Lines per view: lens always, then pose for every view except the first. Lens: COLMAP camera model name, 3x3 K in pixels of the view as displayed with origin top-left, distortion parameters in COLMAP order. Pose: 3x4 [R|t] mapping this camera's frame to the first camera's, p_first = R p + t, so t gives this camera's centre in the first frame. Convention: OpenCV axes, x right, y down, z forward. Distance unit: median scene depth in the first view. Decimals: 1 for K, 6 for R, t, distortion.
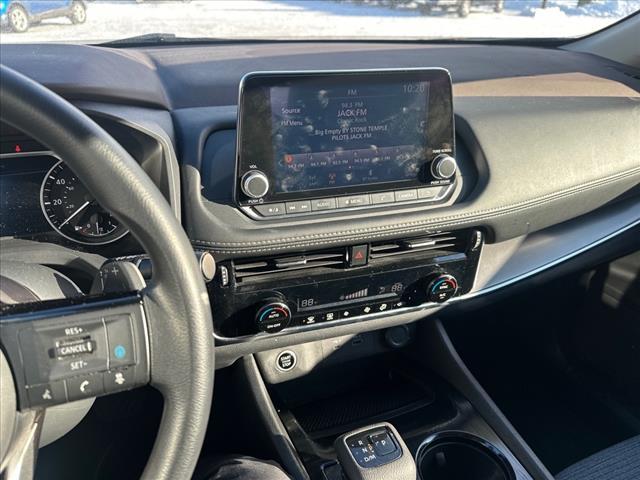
lens RADIAL K [[446.8, 0, 320.0], [0, 446.8, 240.0], [0, 0, 1]] dist [0.067769, -0.088836]
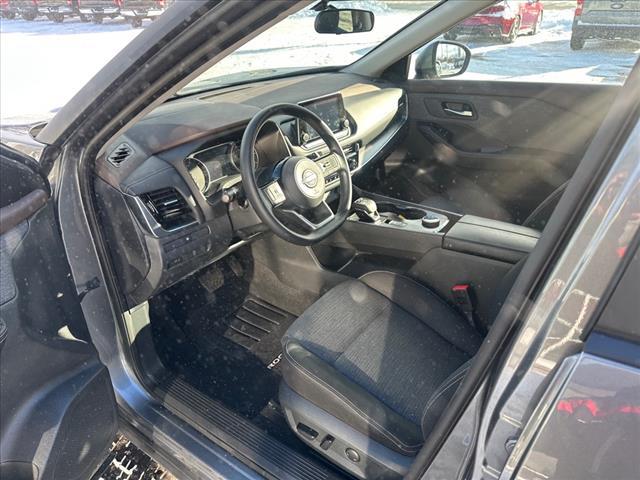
lens RADIAL K [[446.8, 0, 320.0], [0, 446.8, 240.0], [0, 0, 1]] dist [0.067769, -0.088836]
pose [[0.829949, -0.307150, 0.465665, -1.331875], [0.309569, 0.948026, 0.073571, 0.269744], [-0.464060, 0.083095, 0.881898, -1.340592]]
